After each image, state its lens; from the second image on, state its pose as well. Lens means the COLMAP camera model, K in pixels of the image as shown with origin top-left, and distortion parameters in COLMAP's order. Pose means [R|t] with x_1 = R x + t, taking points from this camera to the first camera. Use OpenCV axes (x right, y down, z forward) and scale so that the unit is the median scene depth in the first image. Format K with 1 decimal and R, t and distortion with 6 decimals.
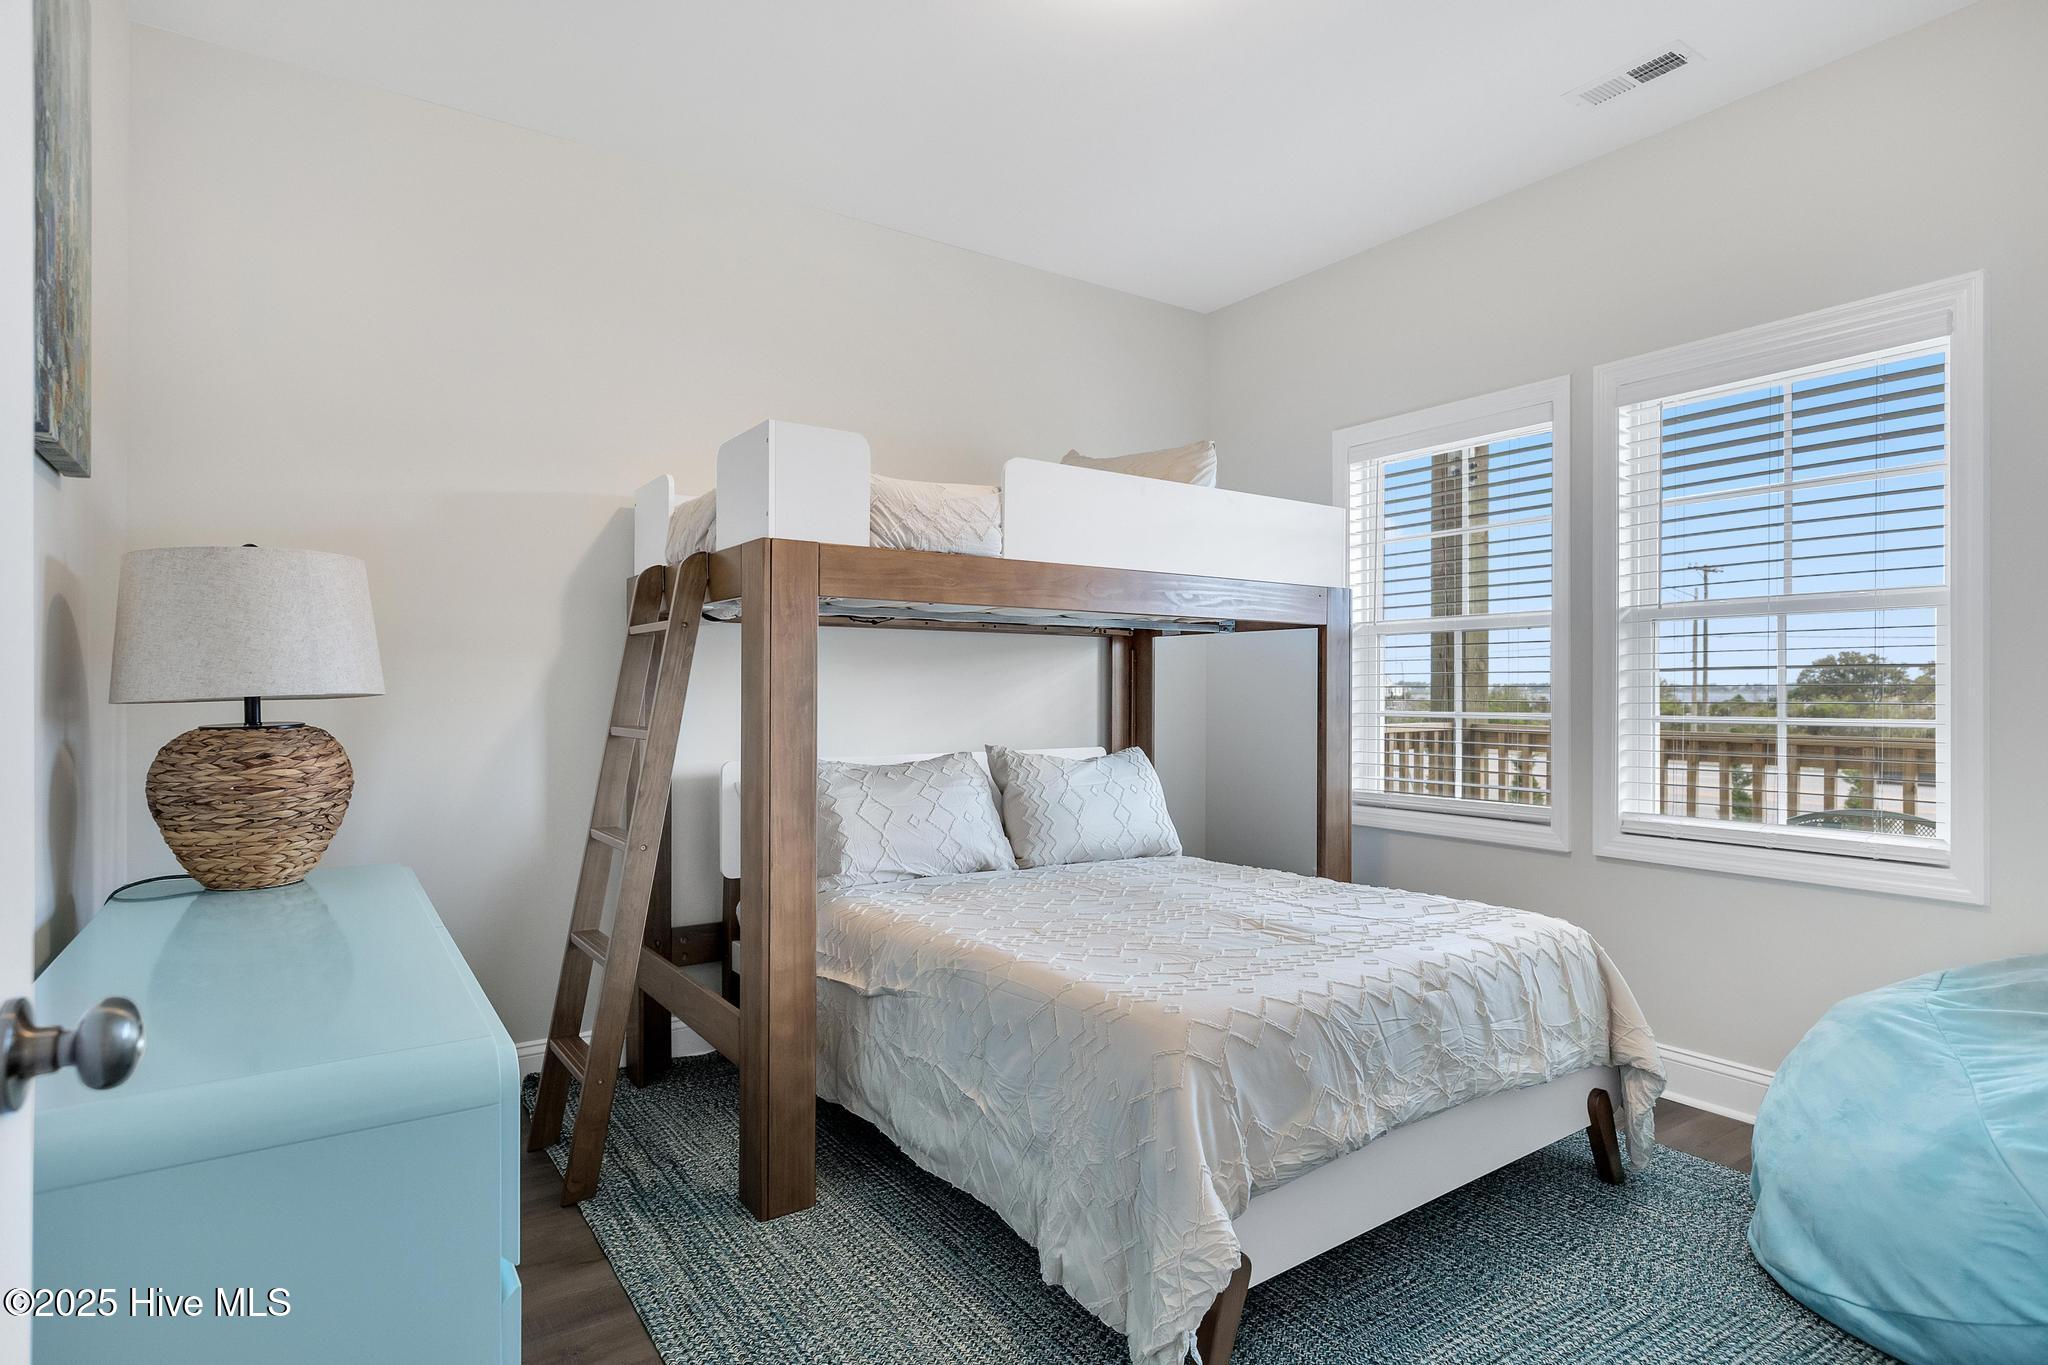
lens RADIAL K [[995.0, 0, 1028.9], [0, 995.0, 691.4], [0, 0, 1]] dist [0.003438, 0.000595]
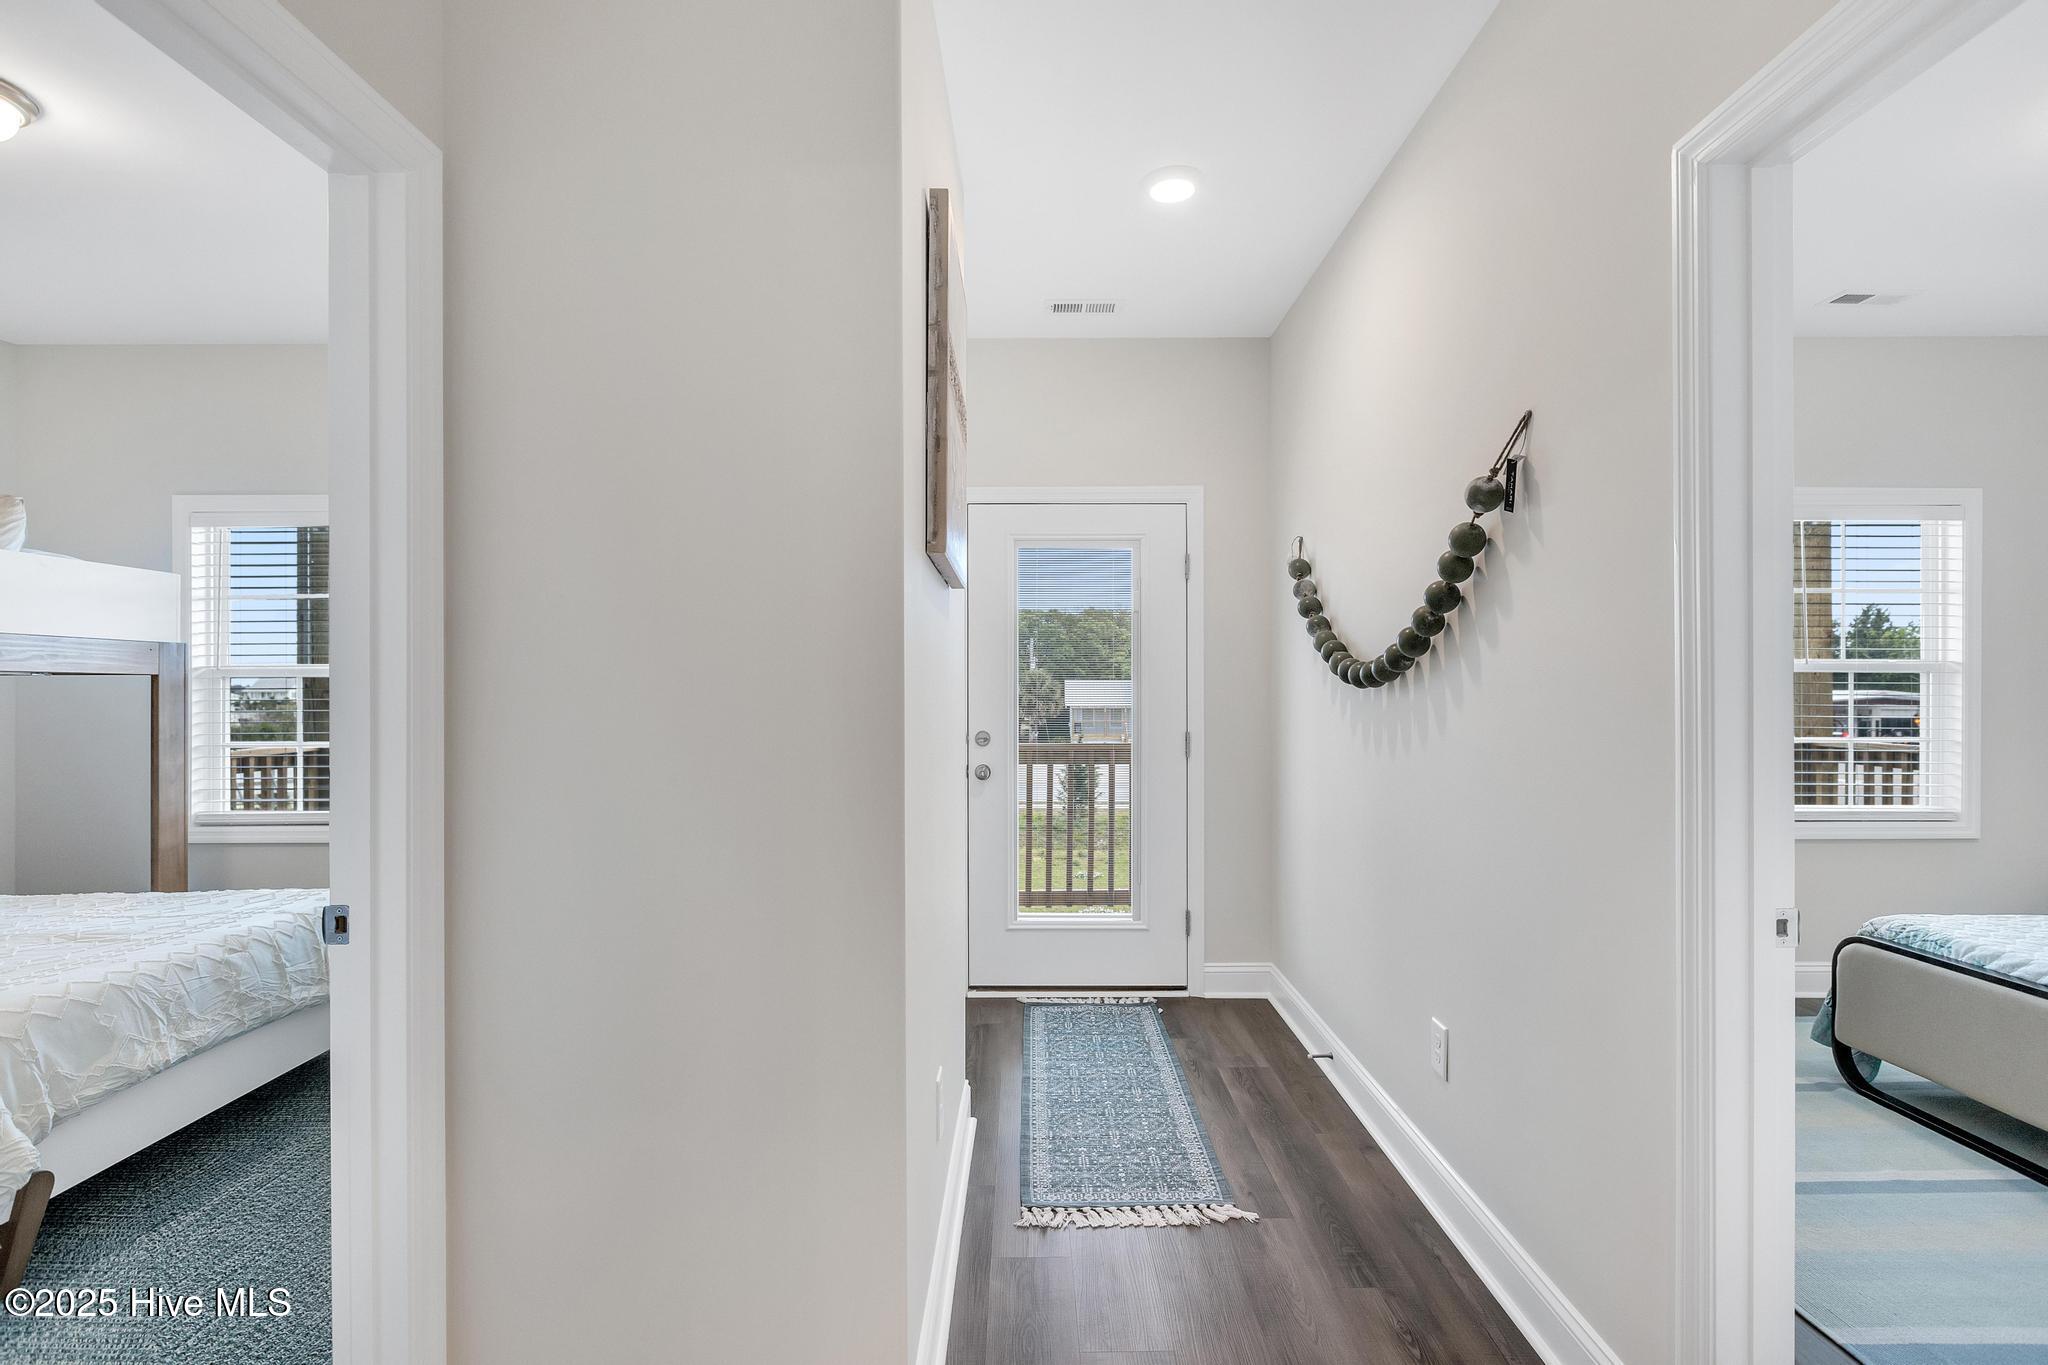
lens RADIAL K [[995.0, 0, 1033.6], [0, 995.0, 692.1], [0, 0, 1]] dist [0.003438, 0.000595]
pose [[0.568868, -0.003828, 0.822420, -0.114089], [-0.004857, 0.999956, 0.008014, -0.088270], [-0.822415, -0.008554, 0.568824, -0.731374]]
